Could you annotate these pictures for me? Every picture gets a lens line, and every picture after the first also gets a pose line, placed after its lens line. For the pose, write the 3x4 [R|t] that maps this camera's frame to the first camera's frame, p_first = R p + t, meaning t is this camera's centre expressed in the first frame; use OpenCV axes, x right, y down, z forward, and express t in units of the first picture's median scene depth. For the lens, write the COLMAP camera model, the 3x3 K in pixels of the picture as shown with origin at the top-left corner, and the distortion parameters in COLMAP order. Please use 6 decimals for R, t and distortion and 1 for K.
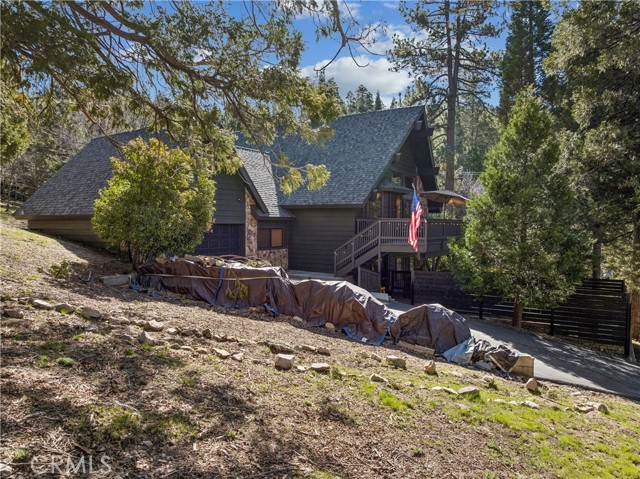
lens RADIAL K [[462.1, 0, 320.9], [0, 462.1, 240.0], [0, 0, 1]] dist [-0.004391, 0.004084]
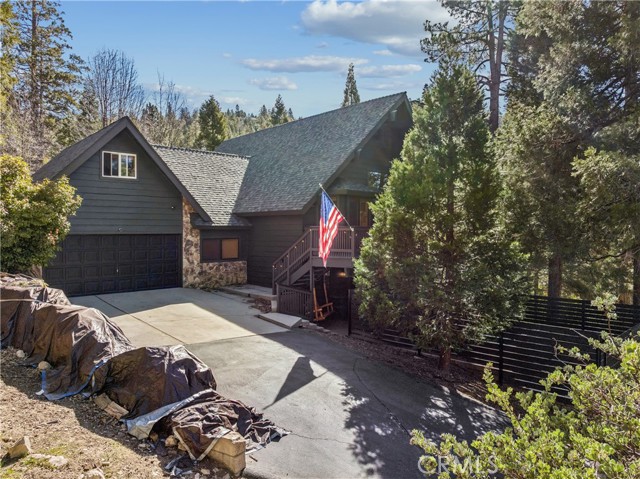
lens RADIAL K [[462.1, 0, 319.5], [0, 462.1, 237.6], [0, 0, 1]] dist [-0.004391, 0.004084]
pose [[0.971049, -0.003196, -0.238860, 0.305206], [-0.002952, 0.999674, -0.025378, -0.004619], [0.238863, 0.025349, 0.970722, 0.168425]]
